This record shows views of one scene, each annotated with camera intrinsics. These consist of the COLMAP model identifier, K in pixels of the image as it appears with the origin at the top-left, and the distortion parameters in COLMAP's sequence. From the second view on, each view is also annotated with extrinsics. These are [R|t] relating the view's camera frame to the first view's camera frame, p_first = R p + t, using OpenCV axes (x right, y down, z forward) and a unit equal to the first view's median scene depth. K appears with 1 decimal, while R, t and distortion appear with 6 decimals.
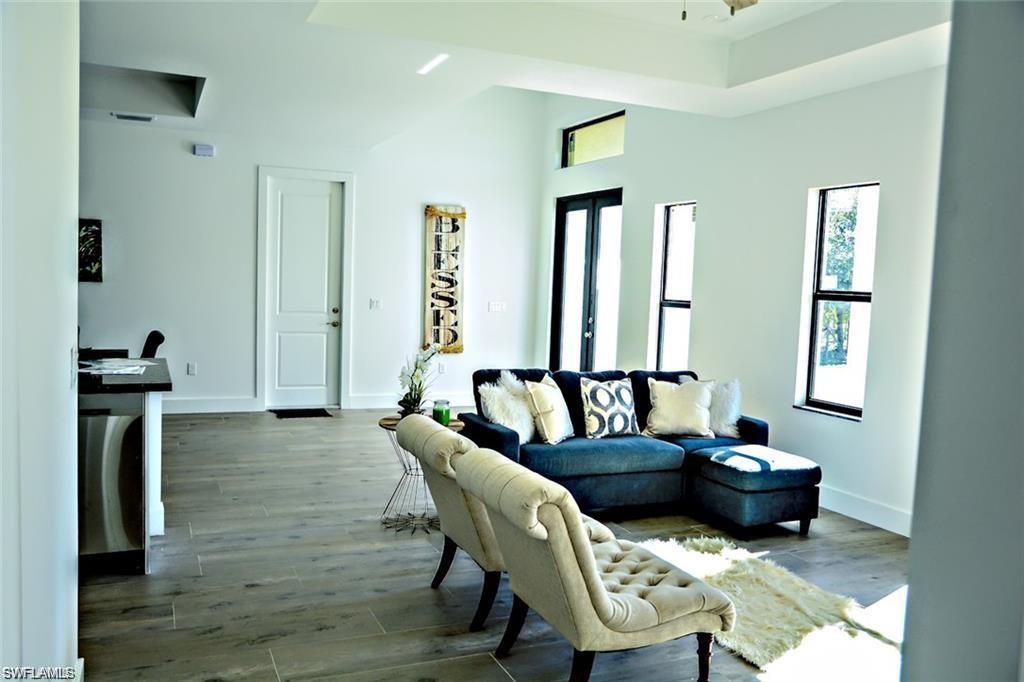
lens RADIAL K [[792.2, 0, 512.0], [0, 792.2, 341.0], [0, 0, 1]] dist [-0.004943, -0.001125]
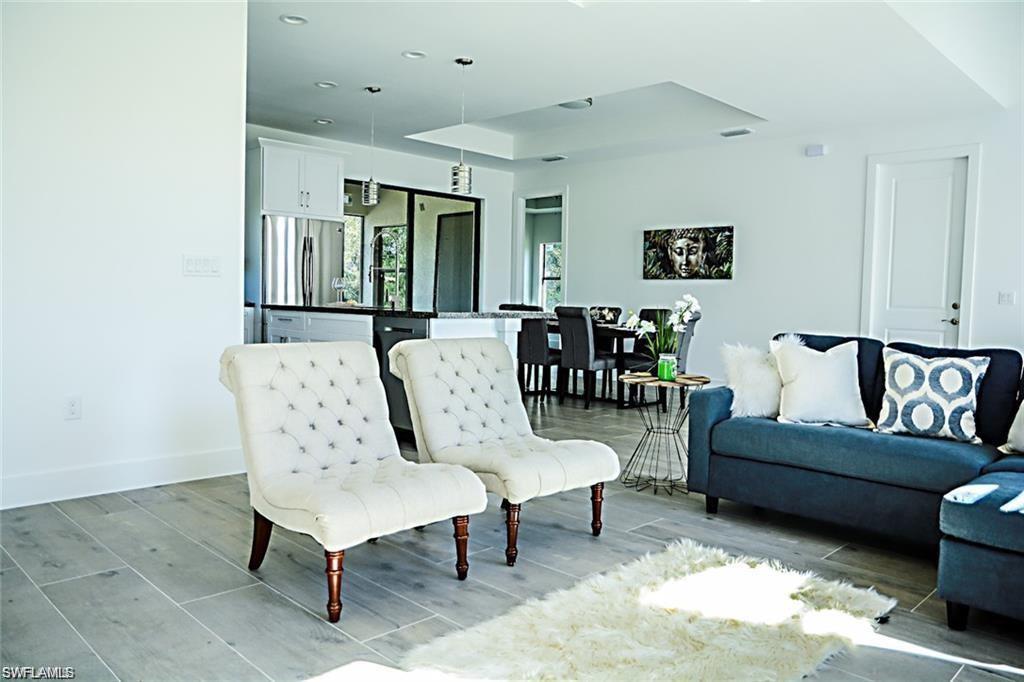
lens RADIAL K [[750.1, 0, 512.0], [0, 750.1, 341.0], [0, 0, 1]] dist [-0.074880, -0.000790]
pose [[0.348651, 0.023233, -0.936965, 0.408061], [-0.082878, 0.996541, -0.006129, 0.051146], [0.933581, 0.079790, 0.349370, 0.324160]]
